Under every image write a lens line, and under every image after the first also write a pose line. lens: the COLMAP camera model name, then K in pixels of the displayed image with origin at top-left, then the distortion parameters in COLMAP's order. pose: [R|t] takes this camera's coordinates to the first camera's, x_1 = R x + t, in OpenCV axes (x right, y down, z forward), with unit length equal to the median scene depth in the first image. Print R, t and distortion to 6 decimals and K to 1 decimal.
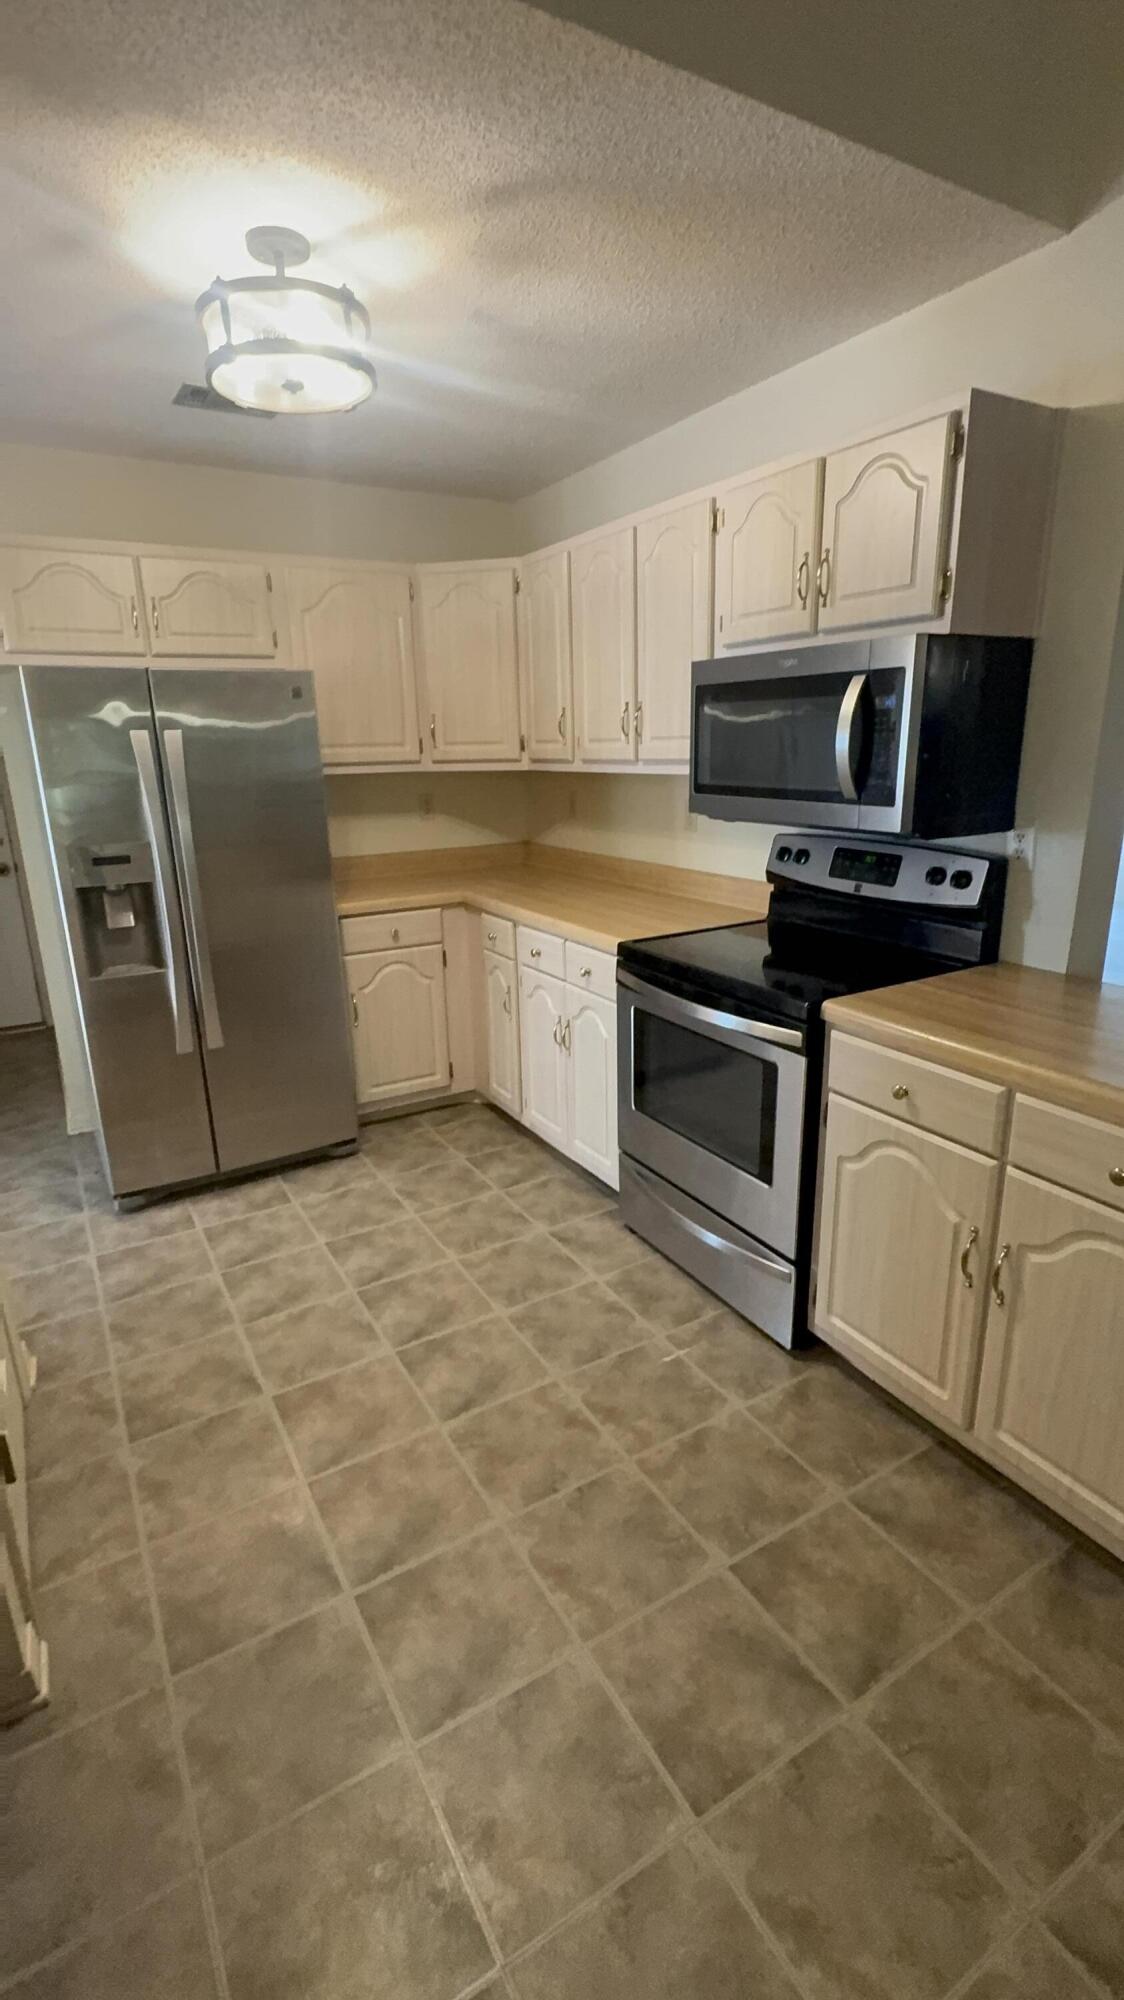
lens RADIAL K [[907.3, 0, 560.2], [0, 907.3, 999.7], [0, 0, 1]] dist [-0.004569, 0.000619]
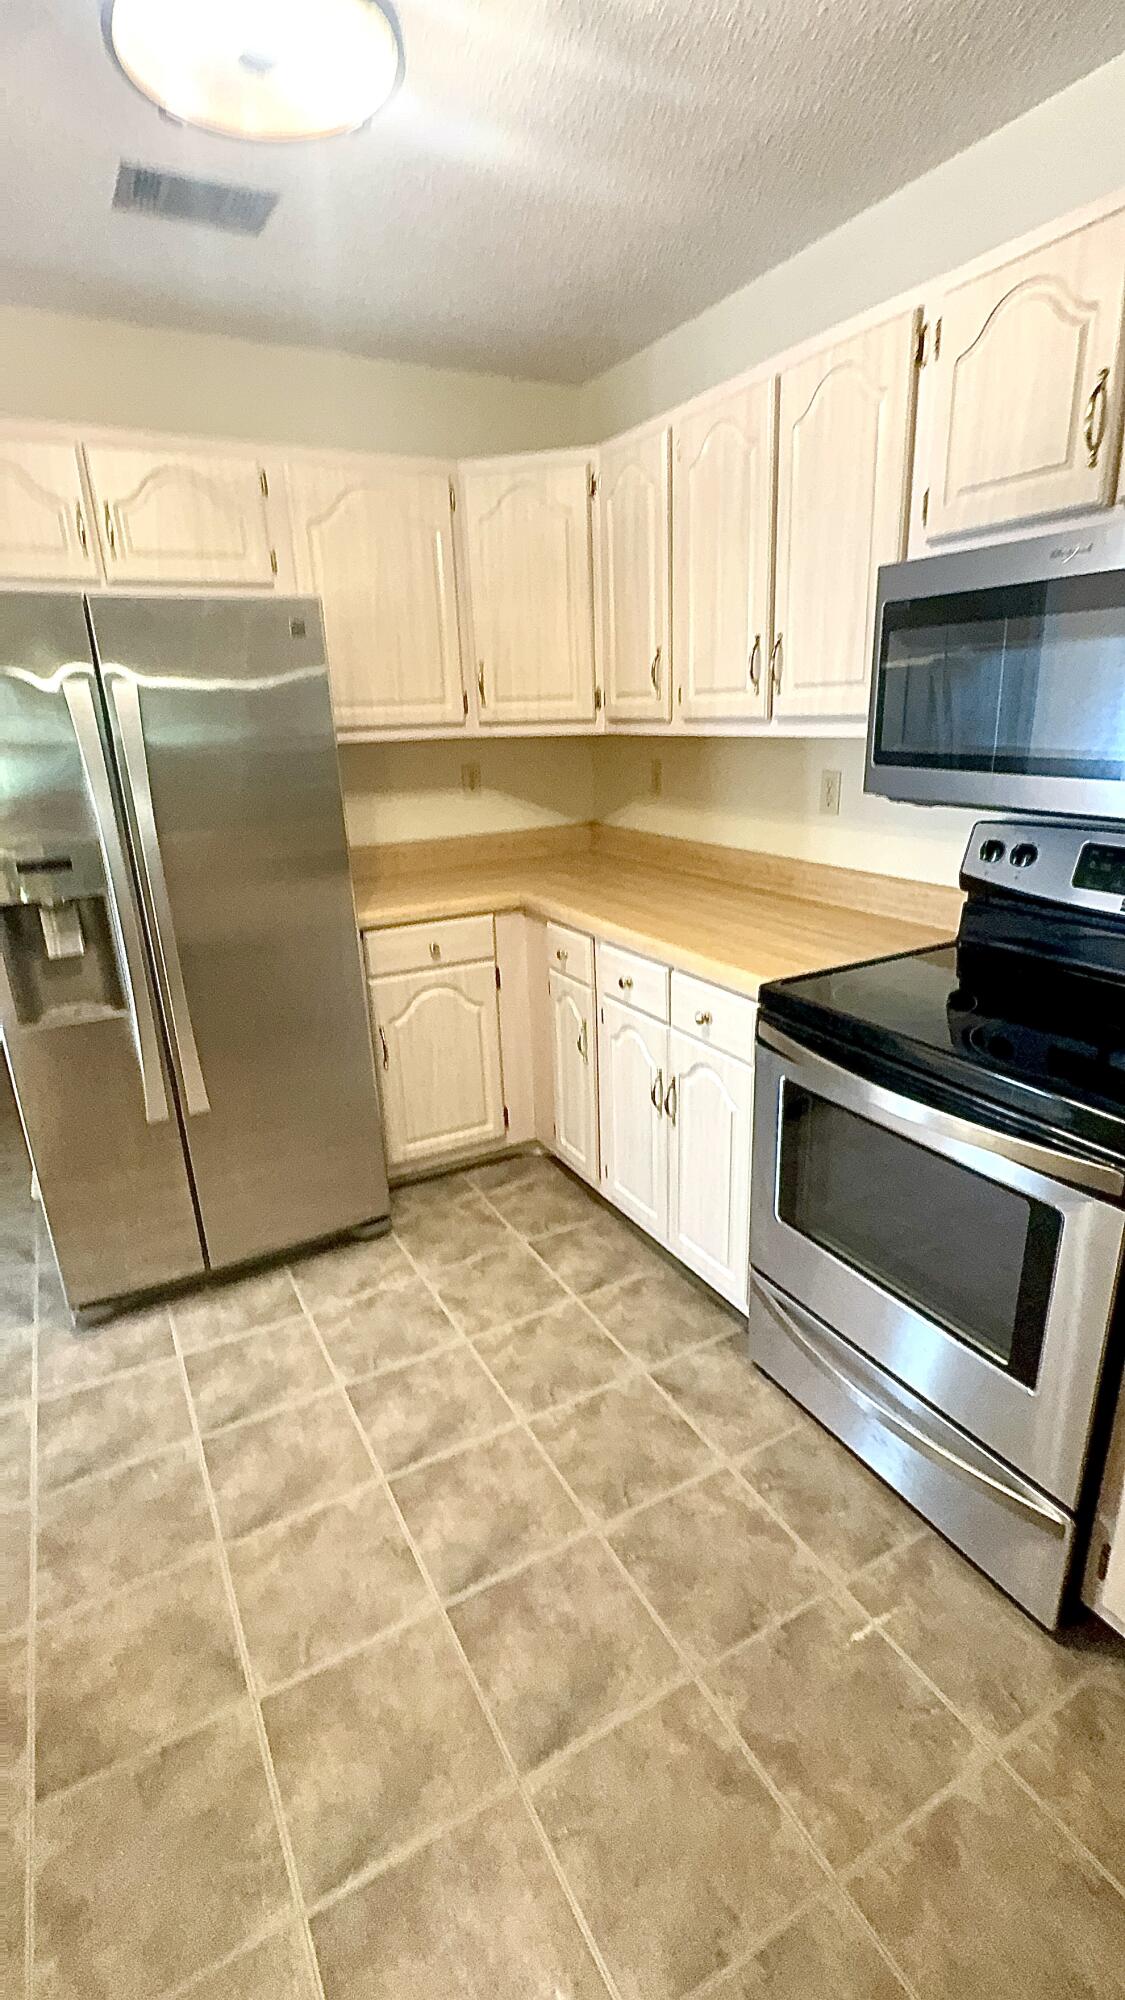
lens RADIAL K [[907.3, 0, 567.5], [0, 907.3, 999.7], [0, 0, 1]] dist [-0.004569, 0.000619]
pose [[0.999601, -0.002256, -0.028145, -0.057434], [0.003300, 0.999307, 0.037076, -0.070094], [0.028042, -0.037155, 0.998916, 0.279049]]
